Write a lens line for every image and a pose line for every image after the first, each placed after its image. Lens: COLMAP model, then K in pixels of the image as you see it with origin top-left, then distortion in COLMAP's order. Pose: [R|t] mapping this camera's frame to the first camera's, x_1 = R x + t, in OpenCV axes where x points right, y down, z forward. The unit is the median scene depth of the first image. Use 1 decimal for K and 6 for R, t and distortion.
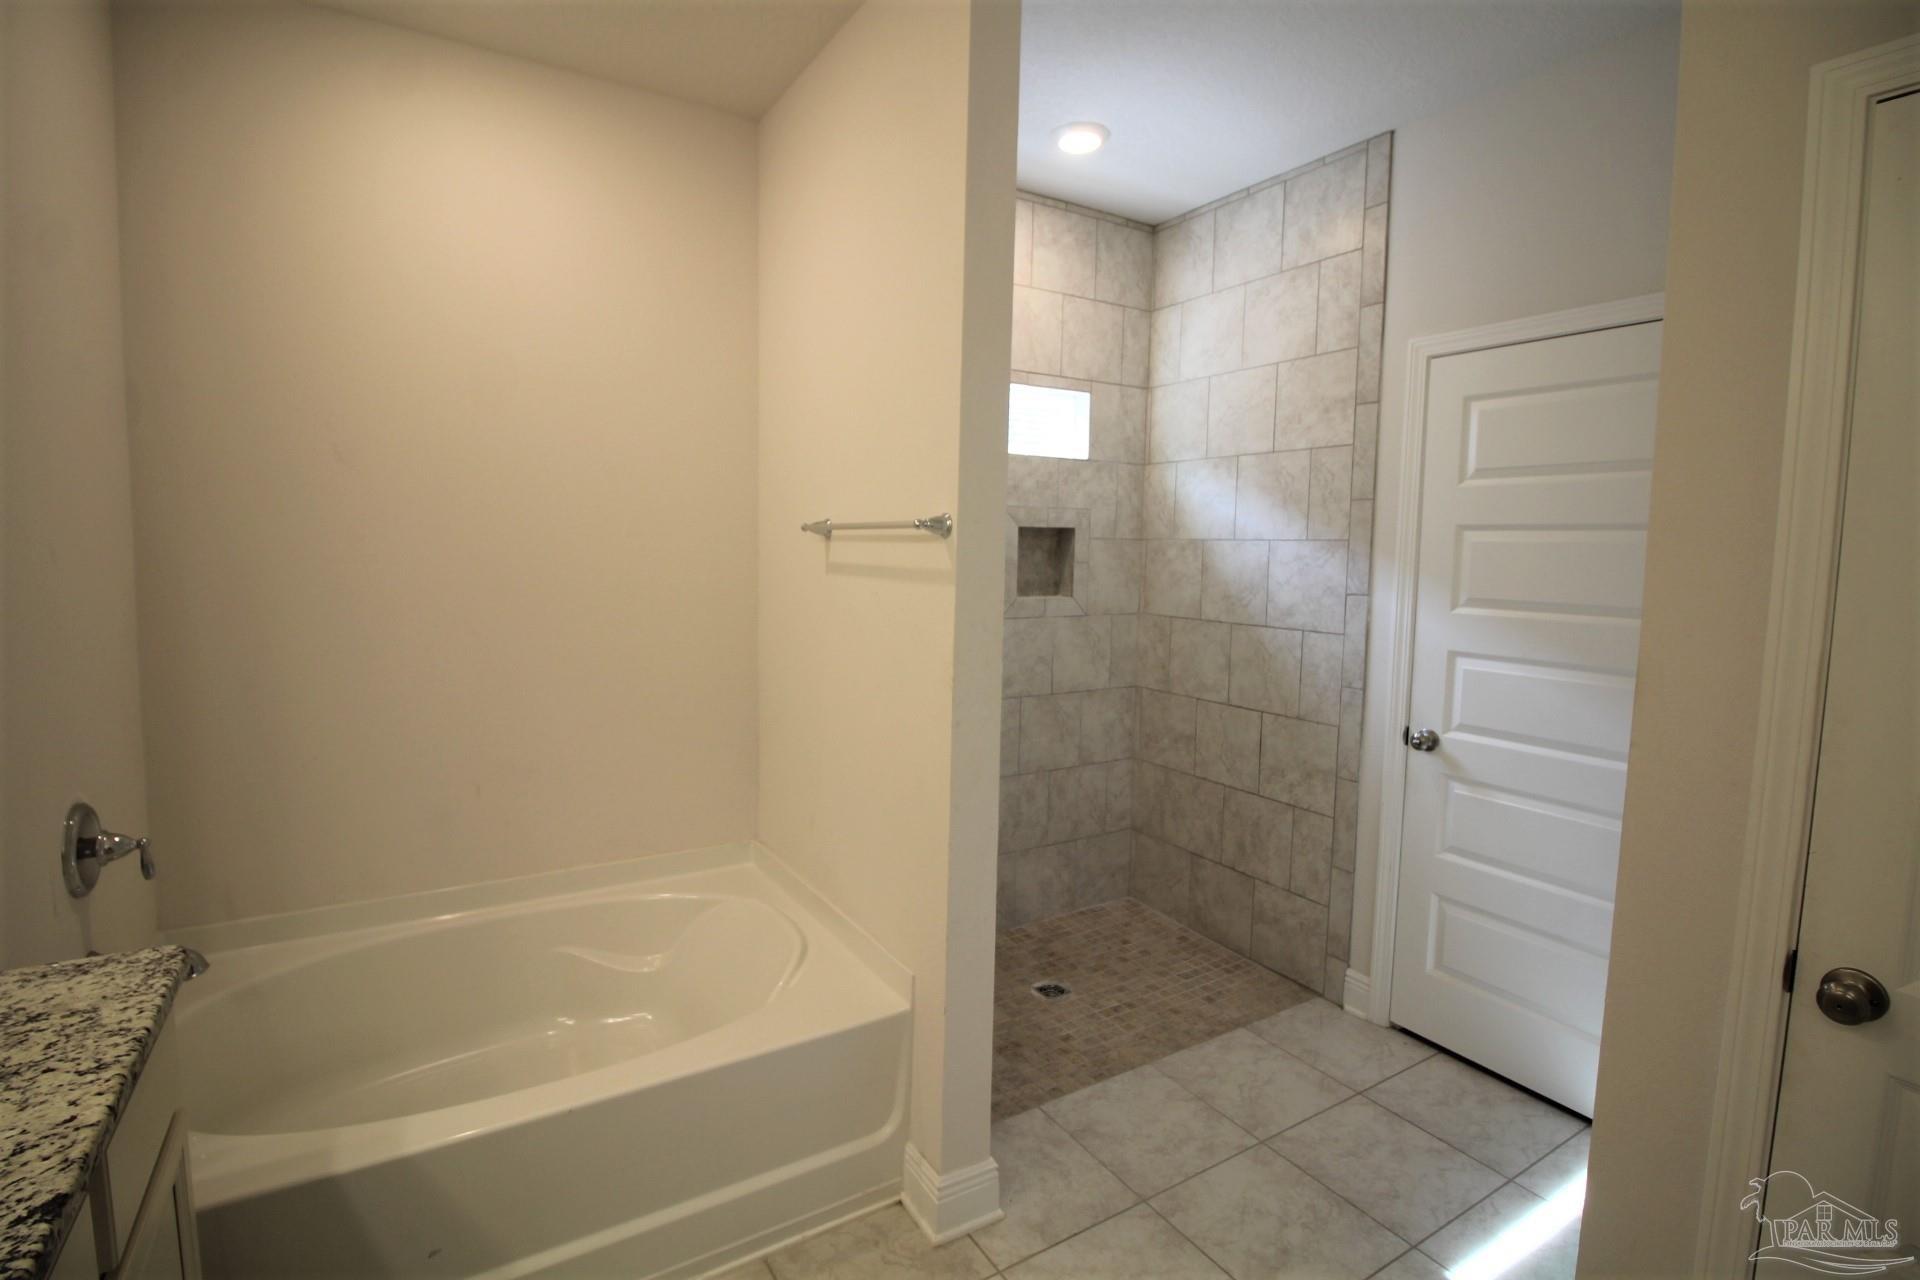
lens RADIAL K [[894.4, 0, 946.1], [0, 894.4, 618.5], [0, 0, 1]] dist [0.002361, -0.013496]
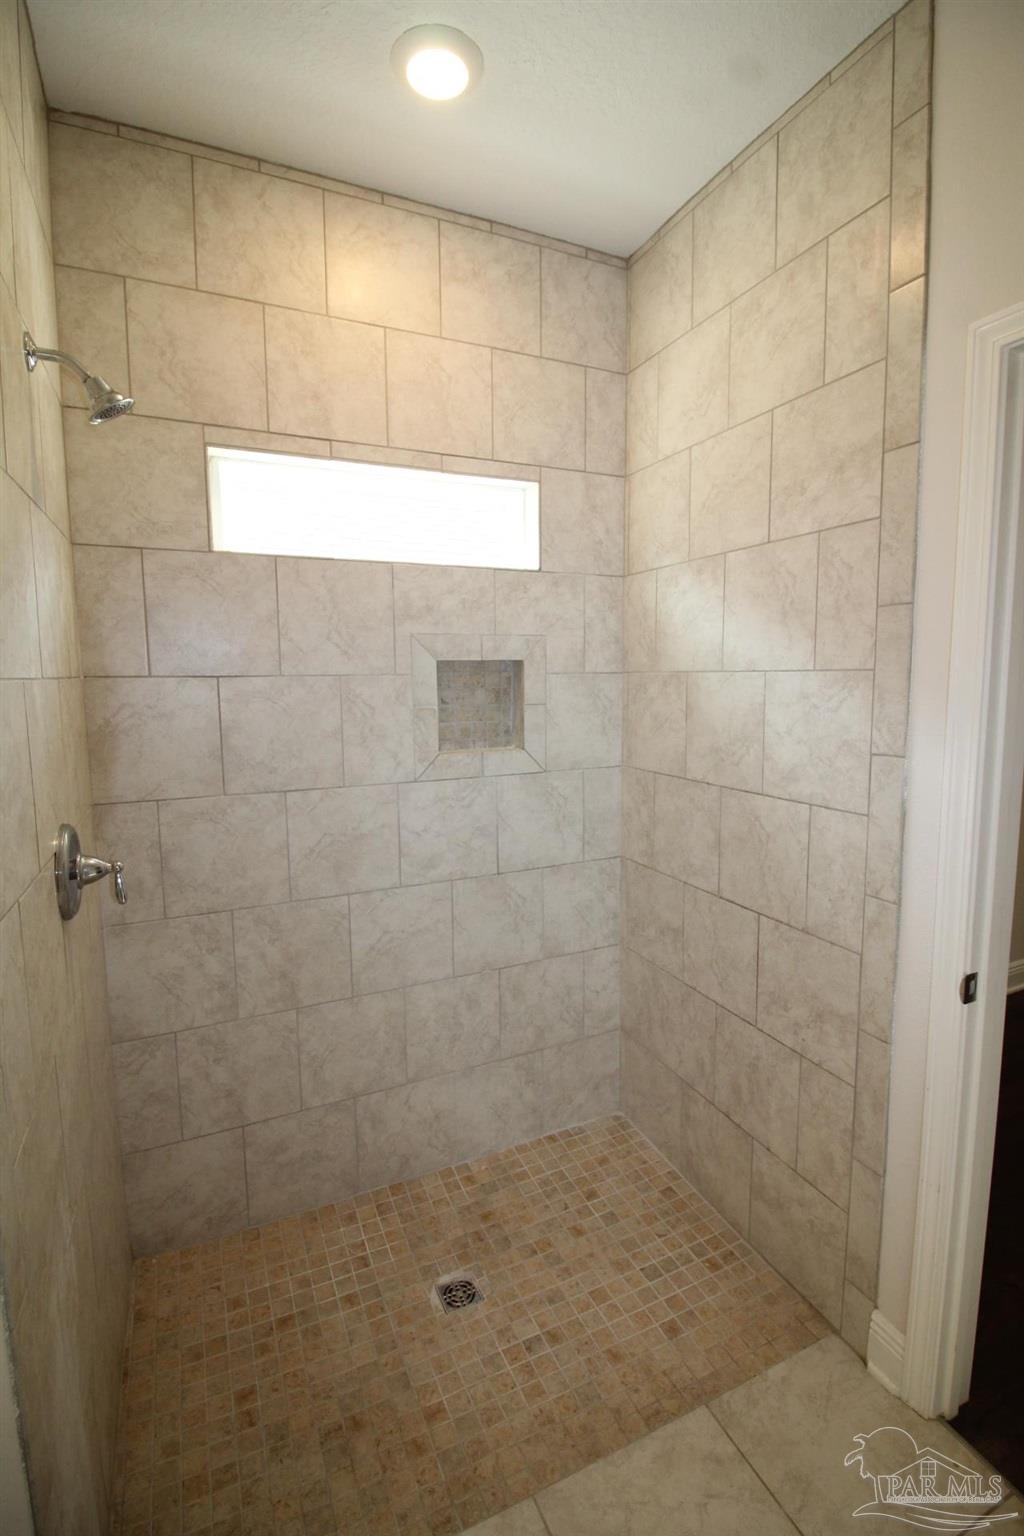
lens RADIAL K [[715.5, 0, 528.9], [0, 715.5, 753.3], [0, 0, 1]] dist [0.002361, -0.013496]
pose [[0.994135, -0.012682, -0.107399, 0.224047], [0.015711, 0.999501, 0.027405, -0.039326], [0.106998, -0.028932, 0.993838, 0.401049]]
